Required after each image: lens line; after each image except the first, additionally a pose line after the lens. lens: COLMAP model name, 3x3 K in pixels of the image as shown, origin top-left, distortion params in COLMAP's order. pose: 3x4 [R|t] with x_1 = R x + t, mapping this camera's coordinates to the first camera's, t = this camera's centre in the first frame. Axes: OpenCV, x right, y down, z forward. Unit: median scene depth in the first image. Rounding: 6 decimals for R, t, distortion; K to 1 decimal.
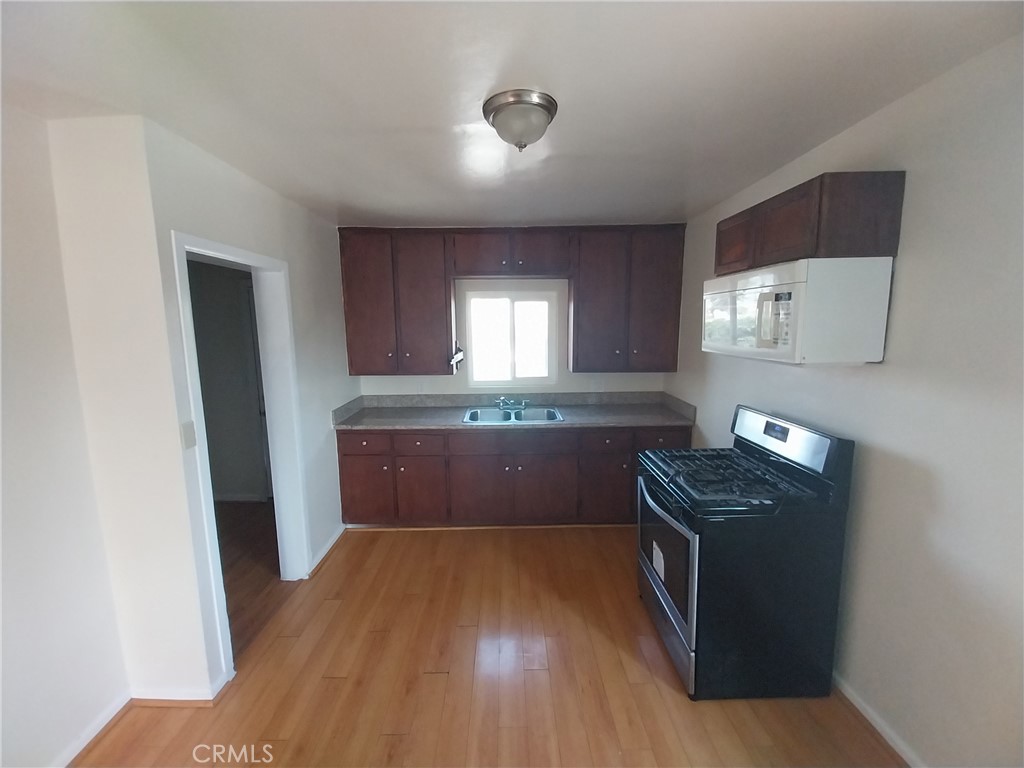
lens RADIAL K [[406.9, 0, 507.9], [0, 406.9, 387.1], [0, 0, 1]] dist [-0.003452, -0.001498]
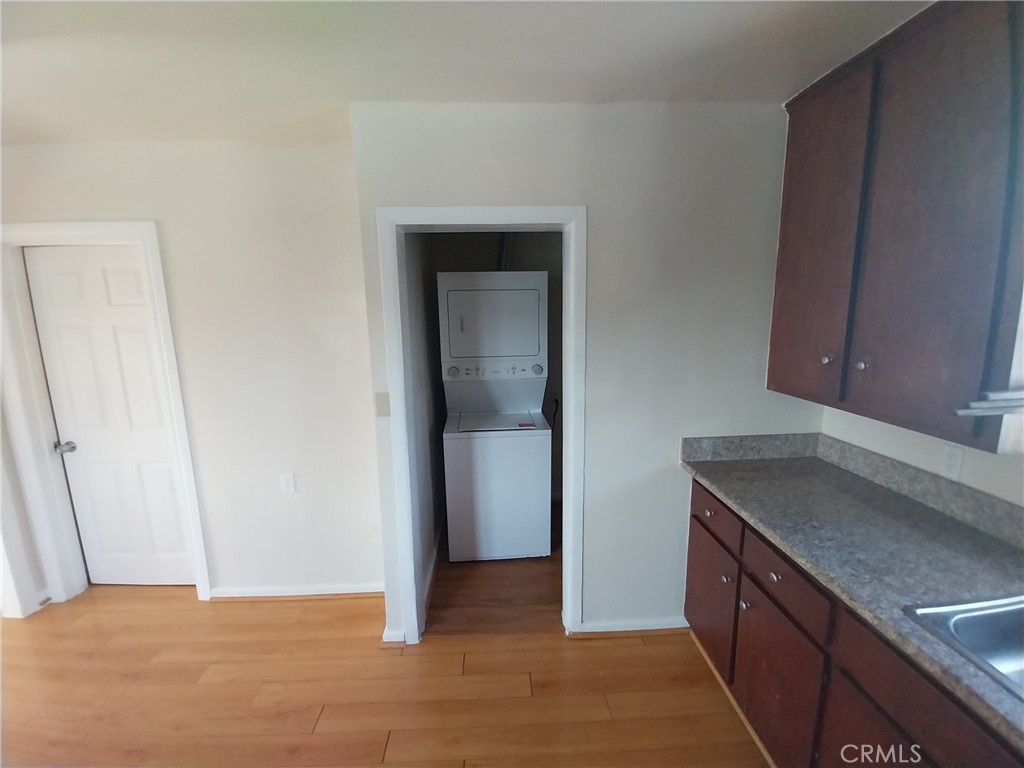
lens RADIAL K [[406.9, 0, 513.0], [0, 406.9, 383.9], [0, 0, 1]] dist [-0.003452, -0.001498]
pose [[0.040316, 0.178081, -0.983190, 0.139627], [-0.139590, 0.975344, 0.170936, -0.085808], [0.989388, 0.130352, 0.064180, 0.663284]]
